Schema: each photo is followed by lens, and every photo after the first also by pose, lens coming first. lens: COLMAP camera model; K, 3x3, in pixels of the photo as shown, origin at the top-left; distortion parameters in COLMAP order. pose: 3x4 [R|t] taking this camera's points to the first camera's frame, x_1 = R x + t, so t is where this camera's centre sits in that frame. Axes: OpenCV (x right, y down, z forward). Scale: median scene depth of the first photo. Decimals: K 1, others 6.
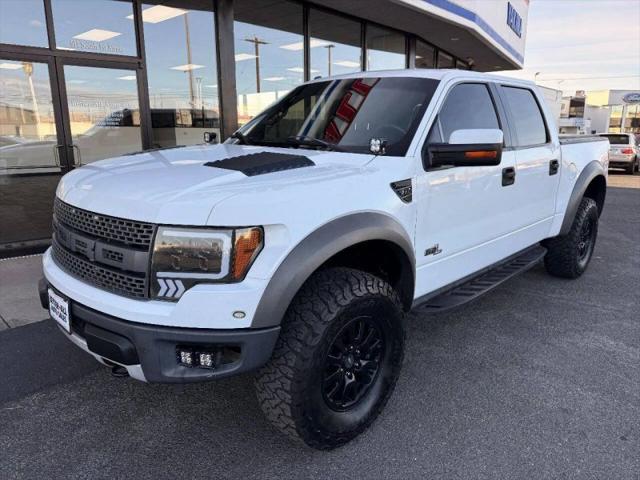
lens RADIAL K [[418.4, 0, 320.0], [0, 418.4, 240.0], [0, 0, 1]] dist [-0.003944, -0.002060]
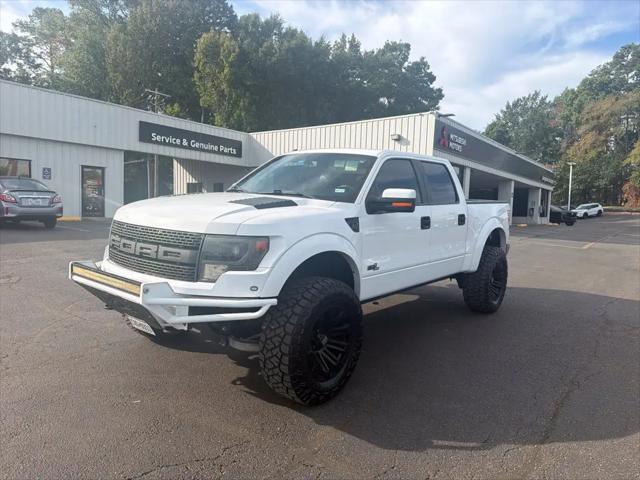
lens RADIAL K [[418.4, 0, 320.0], [0, 418.4, 240.0], [0, 0, 1]] dist [-0.003944, -0.002060]
pose [[0.994360, 0.032664, 0.100899, -0.077471], [-0.018210, 0.989844, -0.140987, 0.156786], [-0.104480, 0.138354, 0.984856, -0.503296]]
